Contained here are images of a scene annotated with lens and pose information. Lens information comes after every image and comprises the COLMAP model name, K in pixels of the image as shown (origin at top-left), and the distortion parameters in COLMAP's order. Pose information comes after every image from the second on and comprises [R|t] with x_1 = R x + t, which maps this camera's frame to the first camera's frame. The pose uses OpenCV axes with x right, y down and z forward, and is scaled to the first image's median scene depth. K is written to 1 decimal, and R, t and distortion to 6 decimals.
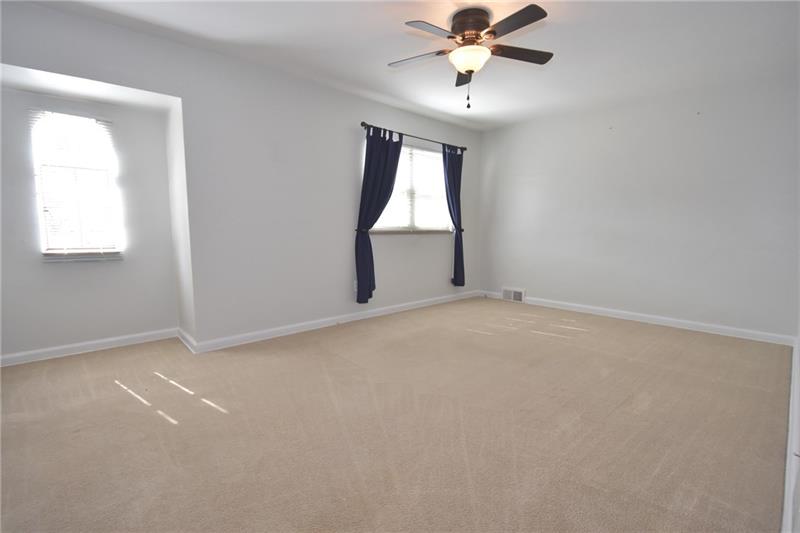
lens RADIAL K [[358.9, 0, 400.0], [0, 358.9, 266.5], [0, 0, 1]] dist [0.000816, -0.000085]
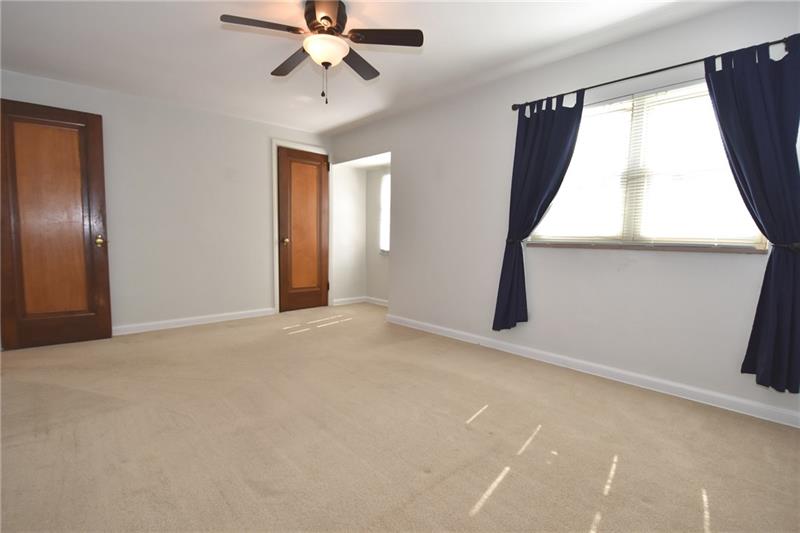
lens RADIAL K [[371.0, 0, 396.4], [0, 371.0, 274.5], [0, 0, 1]] dist [-0.031002, -0.000795]
pose [[0.003170, 0.083010, -0.996544, 0.670005], [-0.139969, 0.986775, 0.081752, -0.052408], [0.990151, 0.139226, 0.014747, 0.702079]]
